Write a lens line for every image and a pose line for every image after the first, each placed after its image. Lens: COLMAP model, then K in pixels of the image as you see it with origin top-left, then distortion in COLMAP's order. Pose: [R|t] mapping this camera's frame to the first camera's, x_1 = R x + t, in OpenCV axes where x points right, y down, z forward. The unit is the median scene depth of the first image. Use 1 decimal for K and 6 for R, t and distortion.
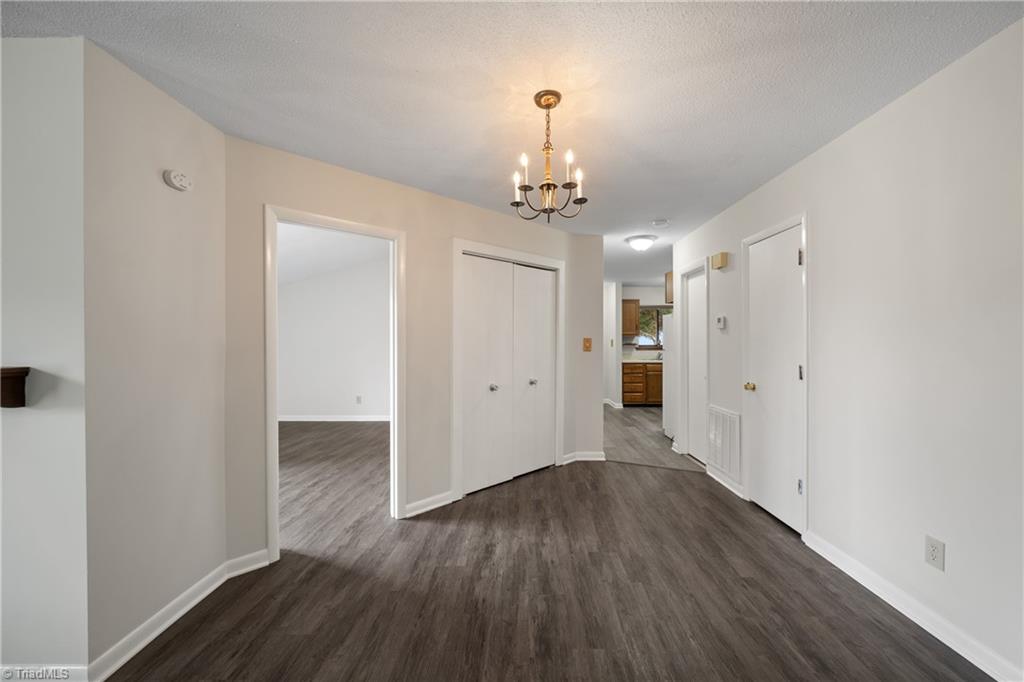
lens RADIAL K [[385.7, 0, 521.1], [0, 385.7, 342.3], [0, 0, 1]] dist [0.016884, 0.000052]
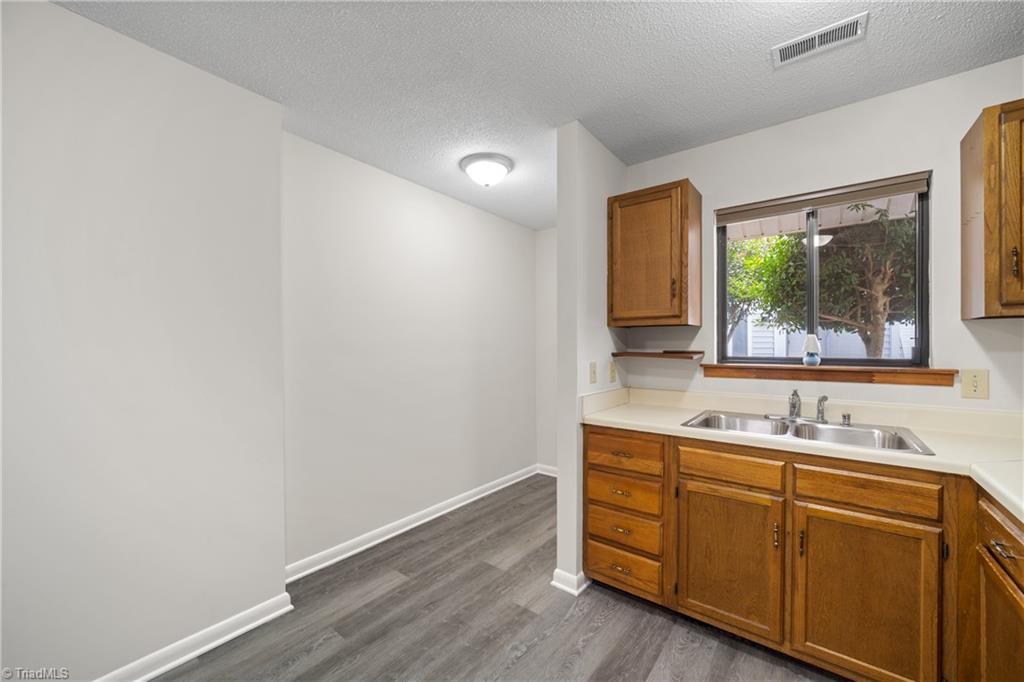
lens RADIAL K [[405.1, 0, 510.9], [0, 405.1, 347.7], [0, 0, 1]] dist [0.001035, 0.000171]
pose [[0.794906, 0.010746, -0.606637, 0.388613], [-0.001821, 0.999881, 0.015325, -0.004464], [0.606730, -0.011077, 0.794831, 0.742432]]
